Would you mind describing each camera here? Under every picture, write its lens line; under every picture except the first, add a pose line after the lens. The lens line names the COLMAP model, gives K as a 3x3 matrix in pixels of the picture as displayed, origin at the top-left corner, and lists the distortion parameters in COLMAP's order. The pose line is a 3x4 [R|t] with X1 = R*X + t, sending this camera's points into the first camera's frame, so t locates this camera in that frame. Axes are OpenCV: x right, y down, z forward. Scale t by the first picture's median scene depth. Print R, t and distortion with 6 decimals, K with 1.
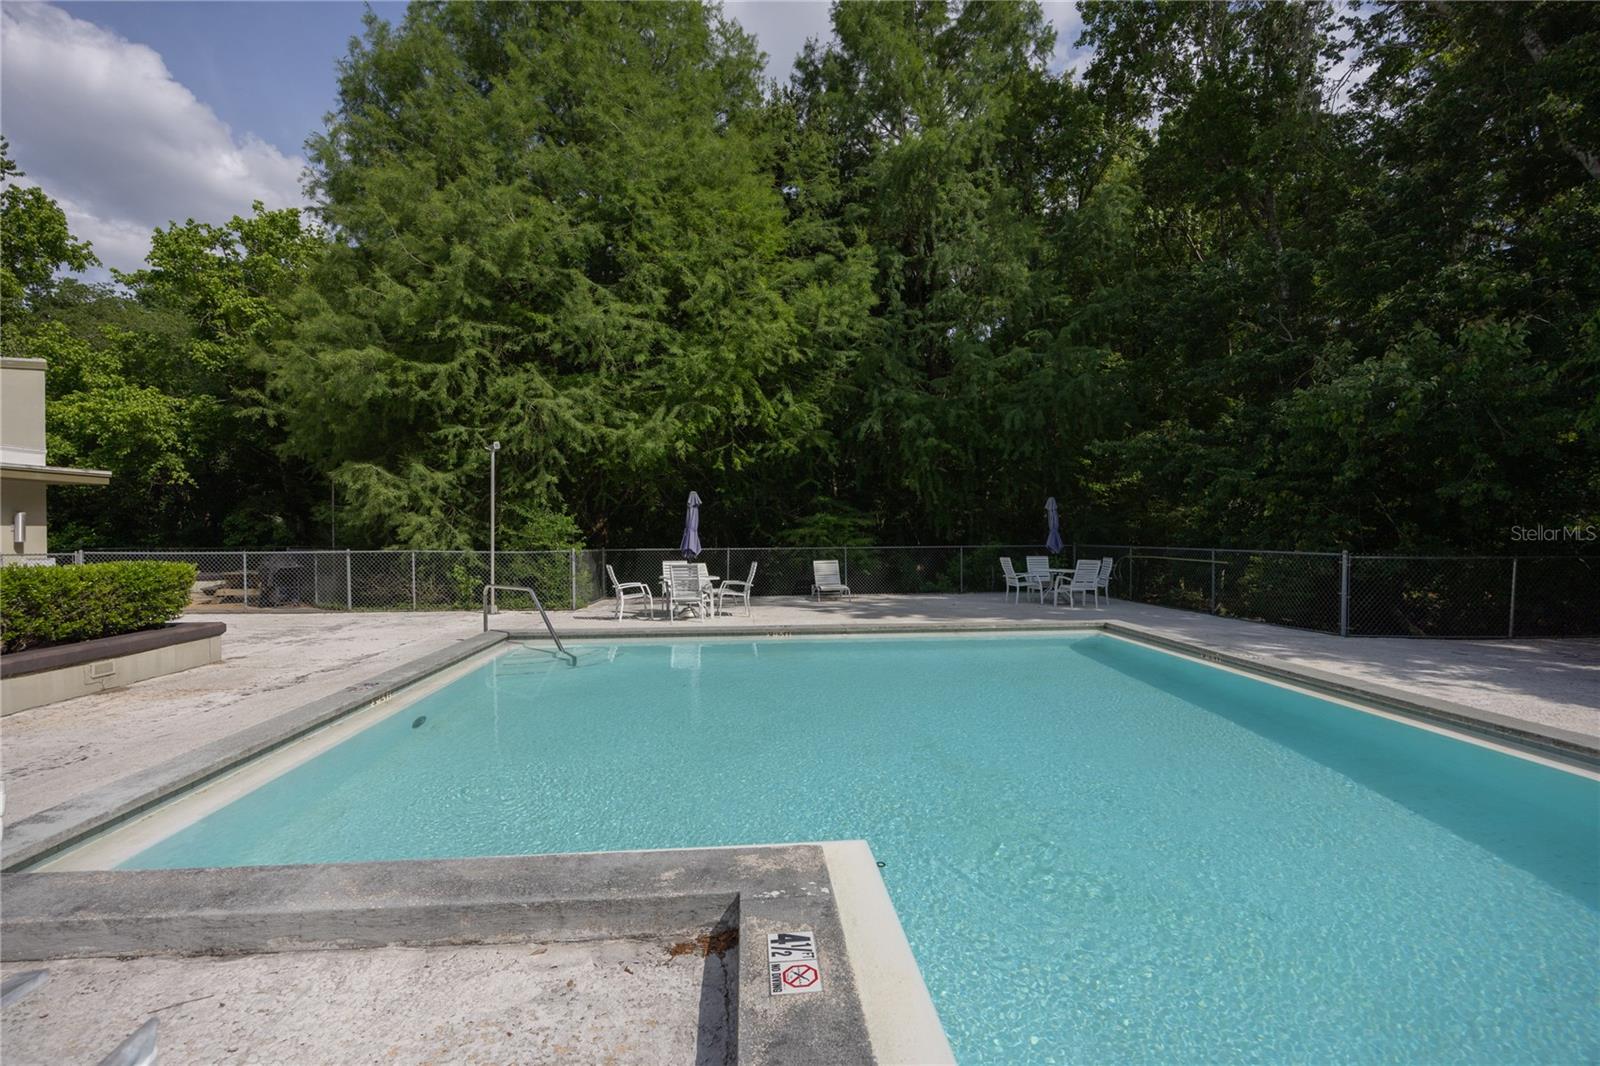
lens RADIAL K [[715.1, 0, 800.0], [0, 715.1, 533.0], [0, 0, 1]] dist [-0.012209, 0.000096]
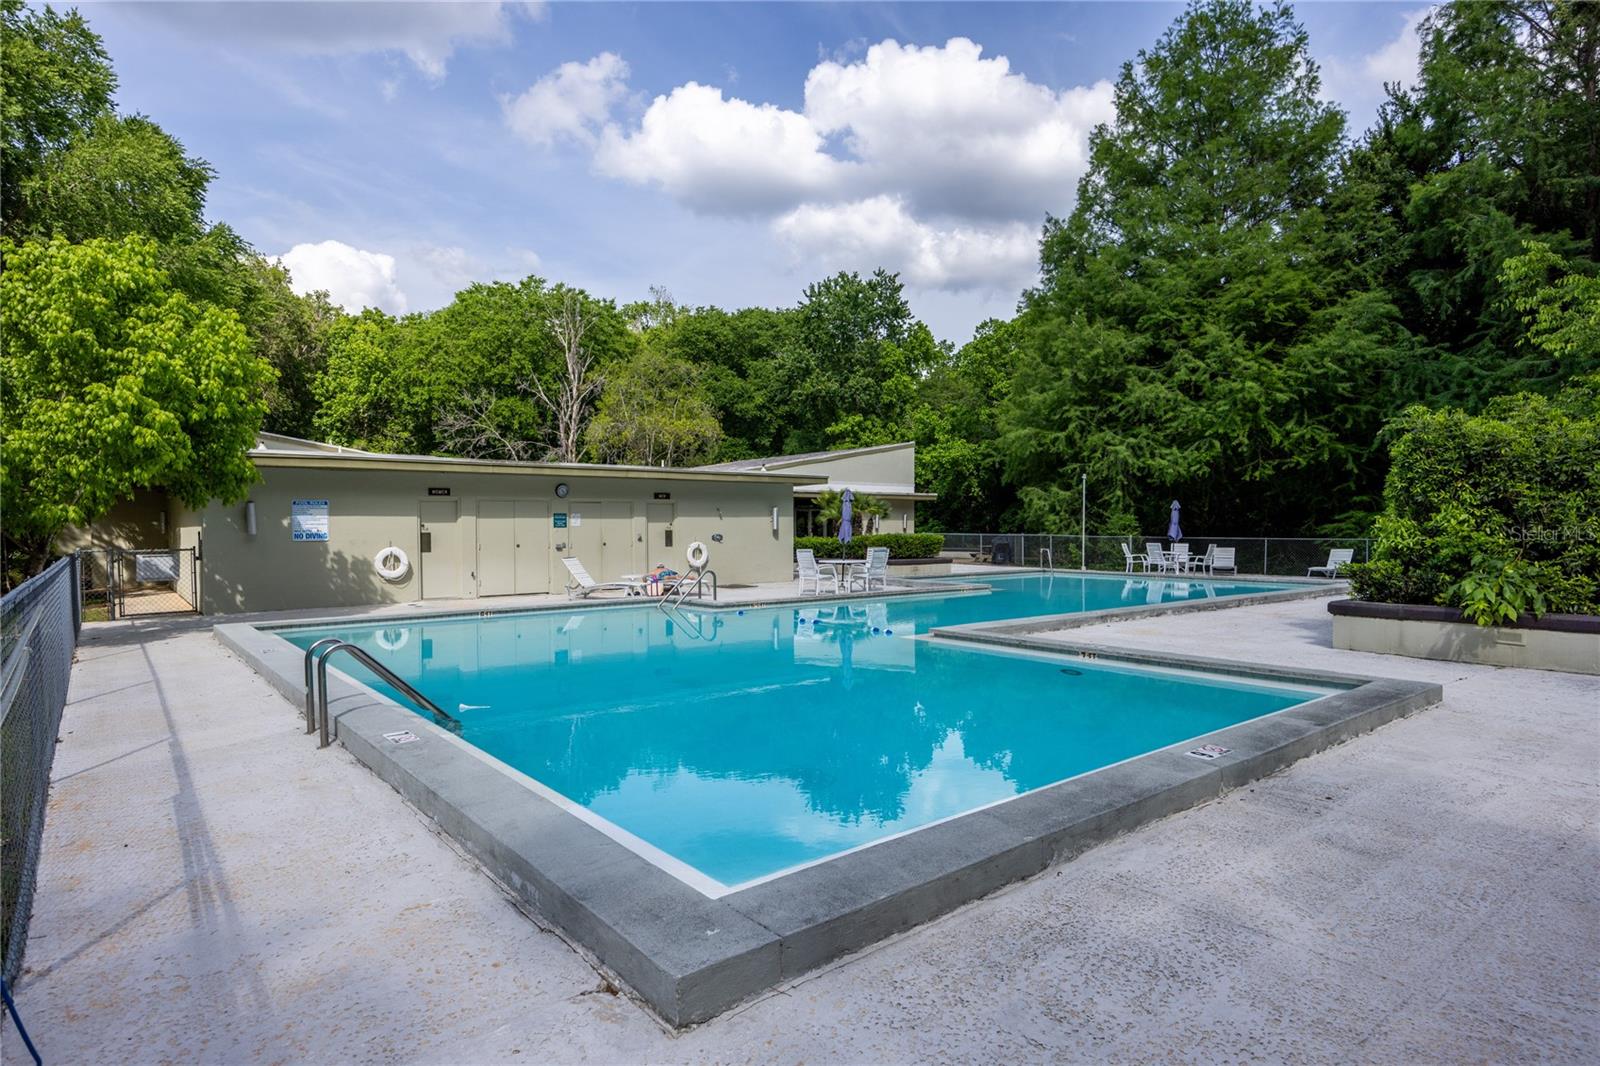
lens RADIAL K [[893.0, 0, 779.6], [0, 893.0, 540.2], [0, 0, 1]] dist [-0.024972, -0.011432]
pose [[0.541082, 0.019384, -0.840747, 0.902613], [-0.007327, 0.999805, 0.018335, 0.001980], [0.840938, -0.003760, 0.541118, -0.737575]]
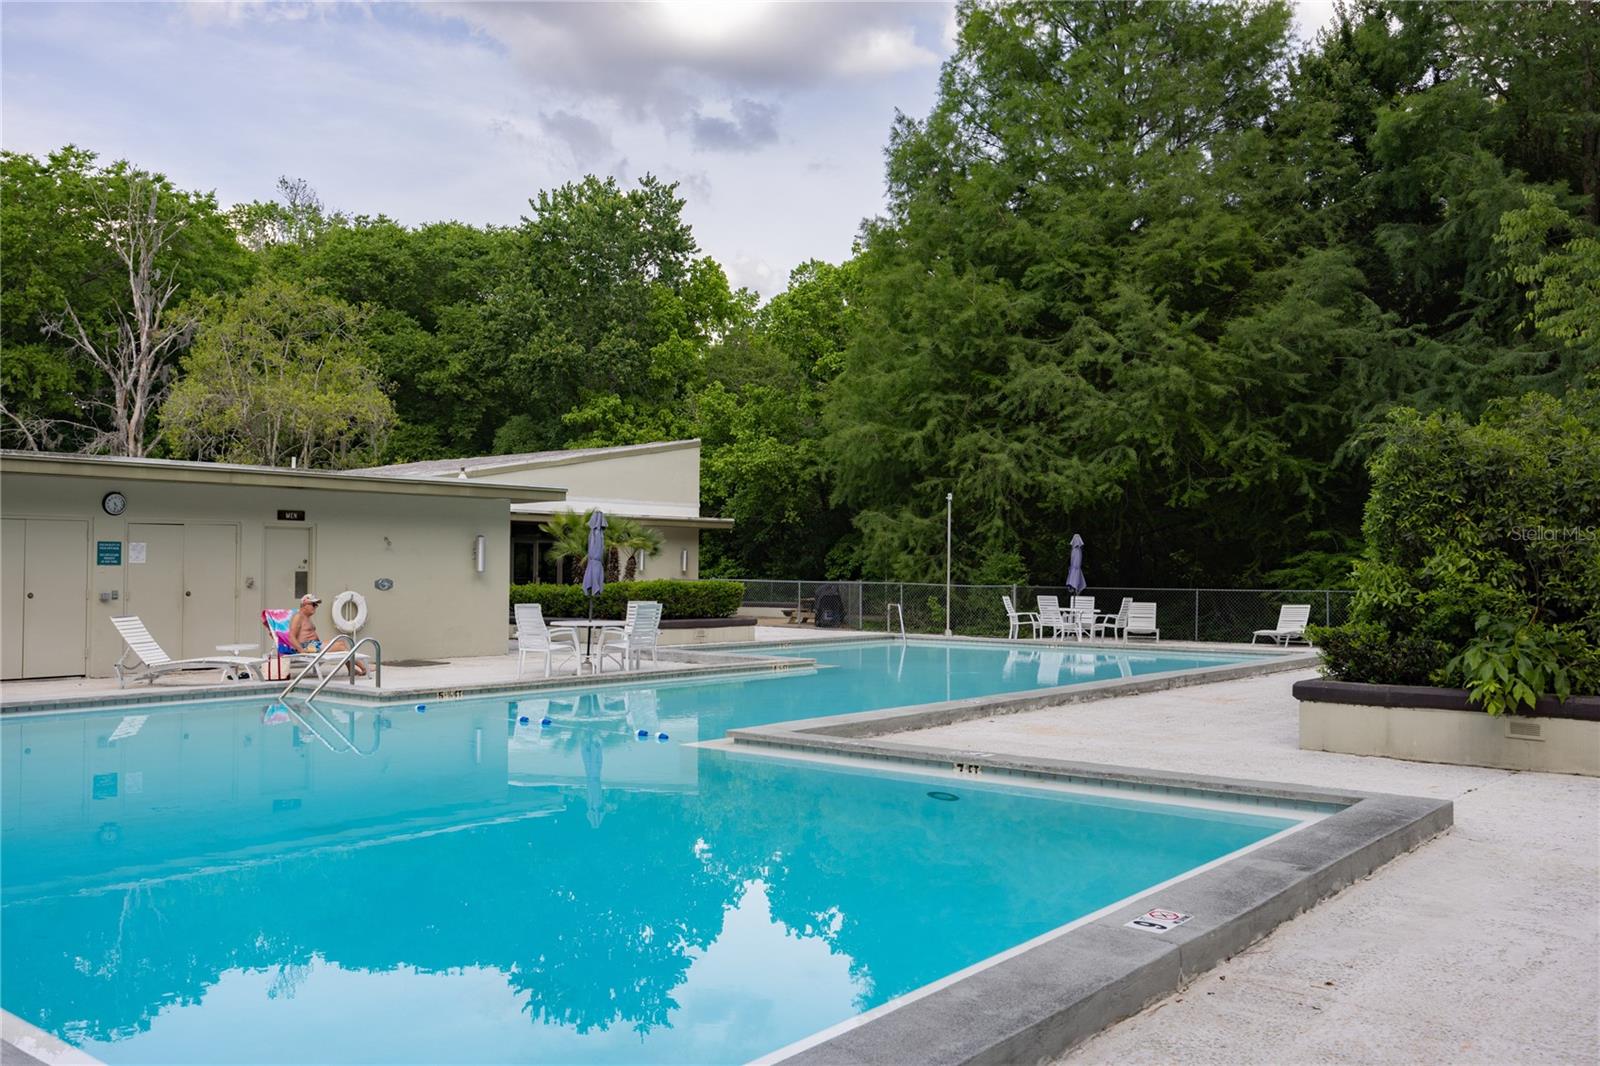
lens RADIAL K [[1365.3, 0, 800.0], [0, 1365.3, 533.0], [0, 0, 1]] dist [-0.009123, -0.000151]
pose [[0.715733, -0.005824, -0.698350, 0.877981], [-0.015995, 0.999566, -0.024729, 0.000520], [0.698191, 0.028870, 0.715329, -0.723902]]
